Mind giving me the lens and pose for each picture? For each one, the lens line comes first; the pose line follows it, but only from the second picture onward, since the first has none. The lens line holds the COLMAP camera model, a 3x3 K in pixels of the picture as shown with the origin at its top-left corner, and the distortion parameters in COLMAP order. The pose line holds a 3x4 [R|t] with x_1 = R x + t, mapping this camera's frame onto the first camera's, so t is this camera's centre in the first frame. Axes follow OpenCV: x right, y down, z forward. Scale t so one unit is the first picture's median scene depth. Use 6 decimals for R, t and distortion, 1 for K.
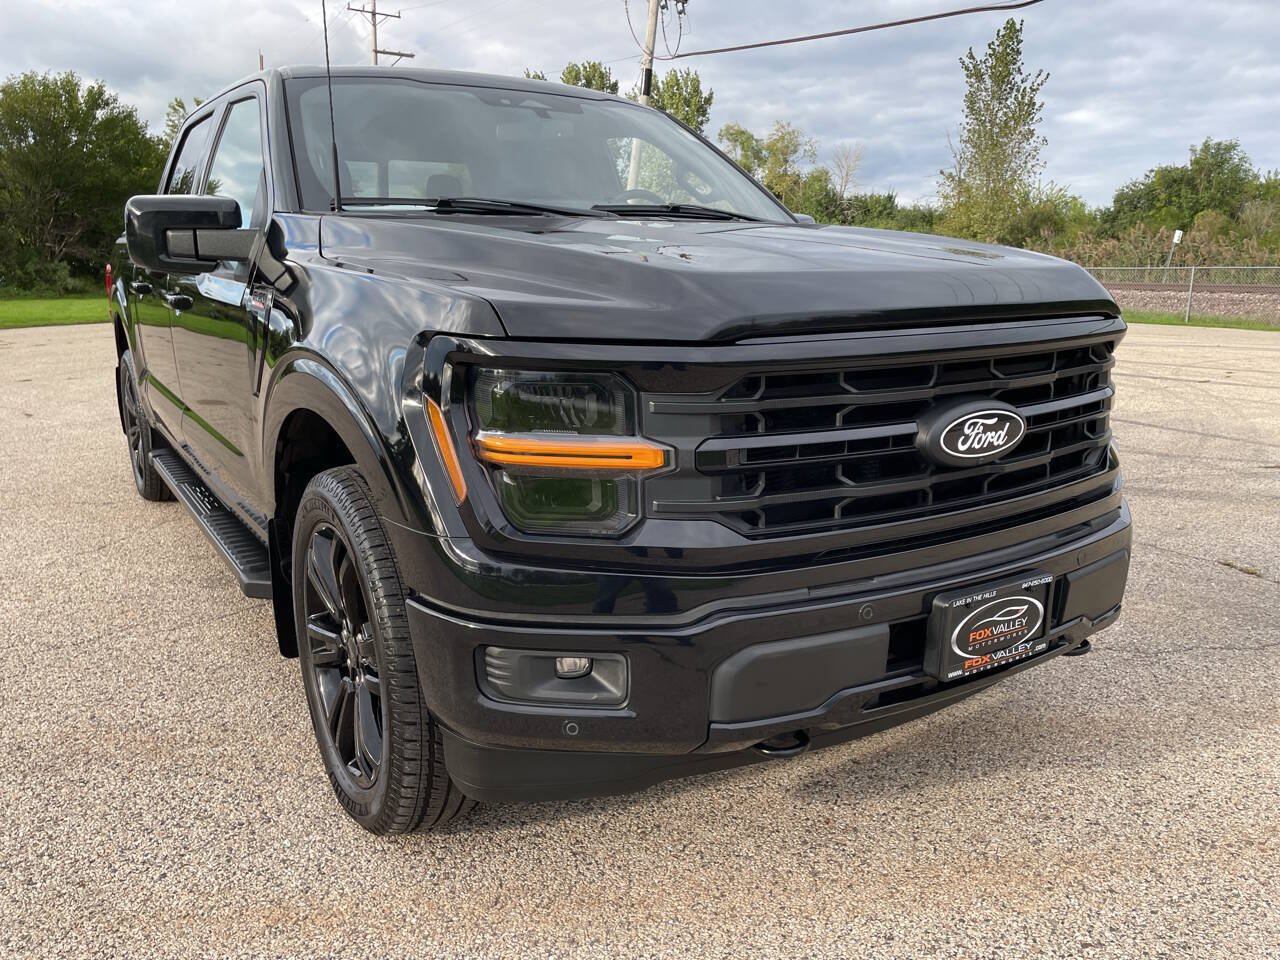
lens RADIAL K [[967.8, 0, 638.7], [0, 967.8, 488.0], [0, 0, 1]] dist [0.095415, -0.124672]
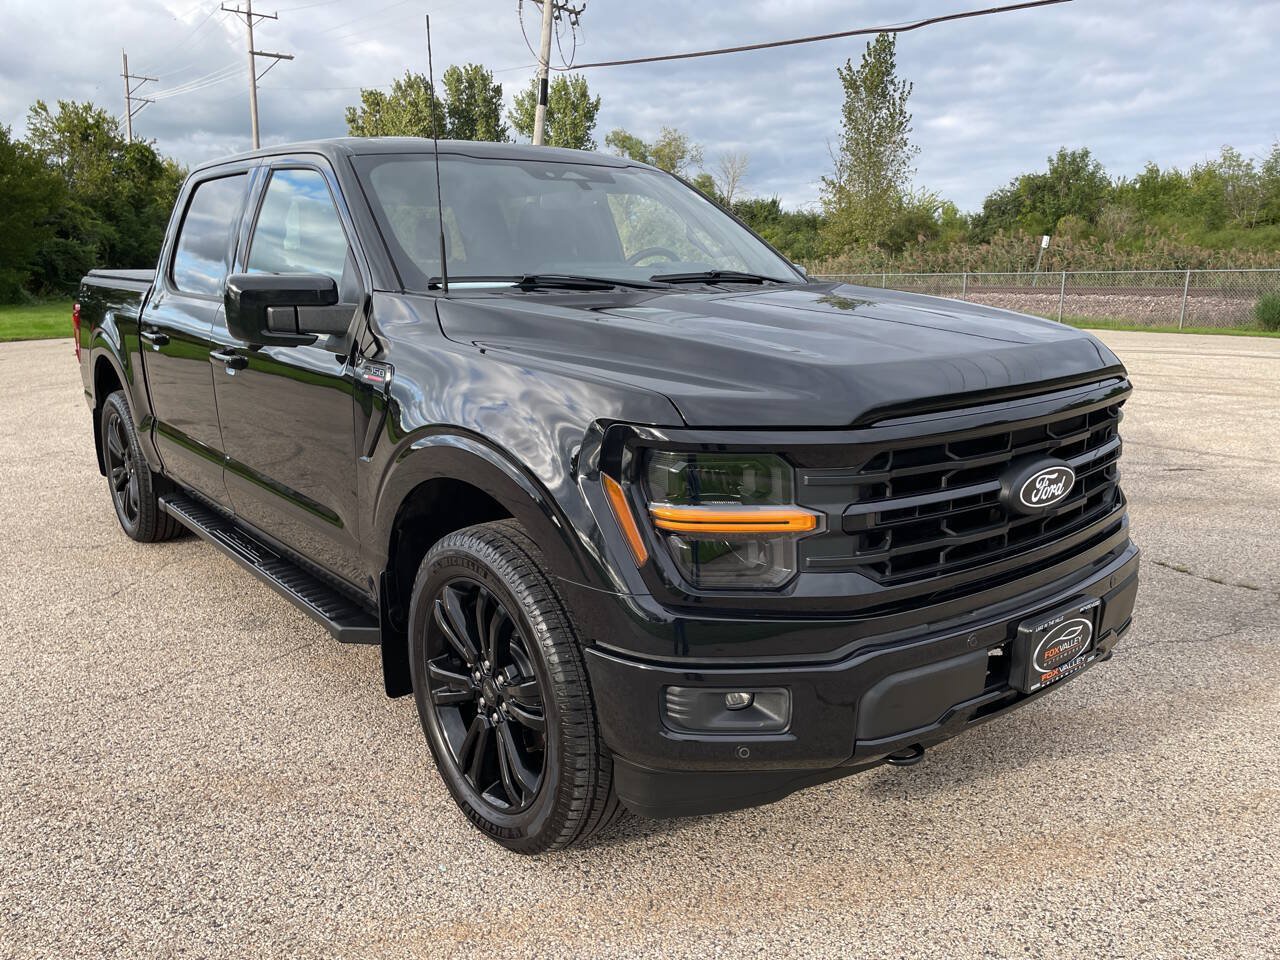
lens RADIAL K [[967.8, 0, 638.7], [0, 967.8, 488.0], [0, 0, 1]] dist [0.095415, -0.124672]
pose [[0.993269, -0.034455, 0.110587, -0.248386], [0.034574, 0.999402, 0.000841, -0.062944], [-0.110550, 0.002988, 0.993866, -0.130973]]
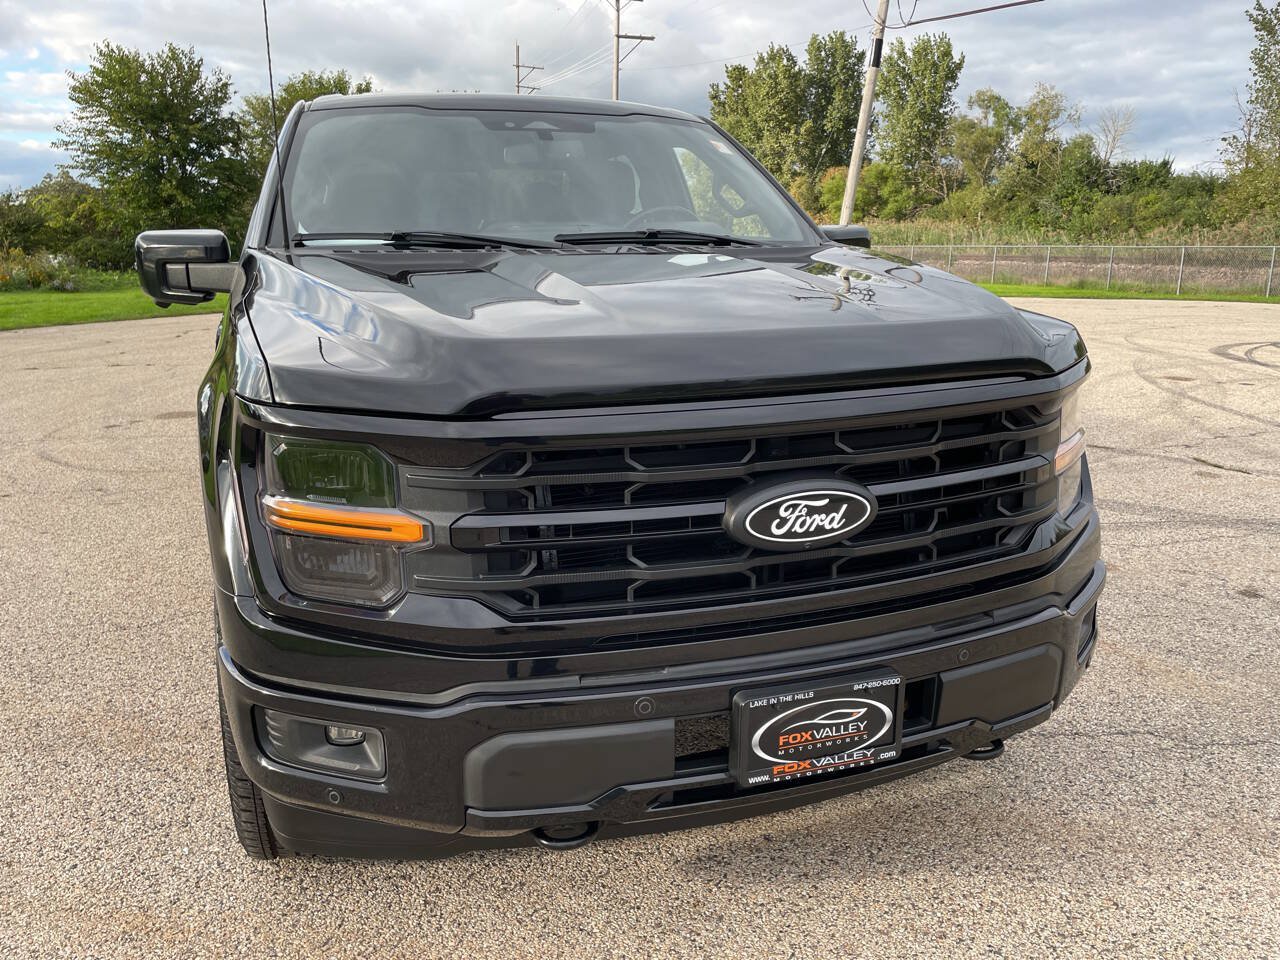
lens RADIAL K [[967.8, 0, 638.7], [0, 967.8, 488.0], [0, 0, 1]] dist [0.095415, -0.124672]
pose [[0.971196, 0.051285, -0.232699, 0.353727], [-0.045944, 0.998543, 0.028319, -0.086665], [0.233812, -0.016812, 0.972136, 0.082024]]
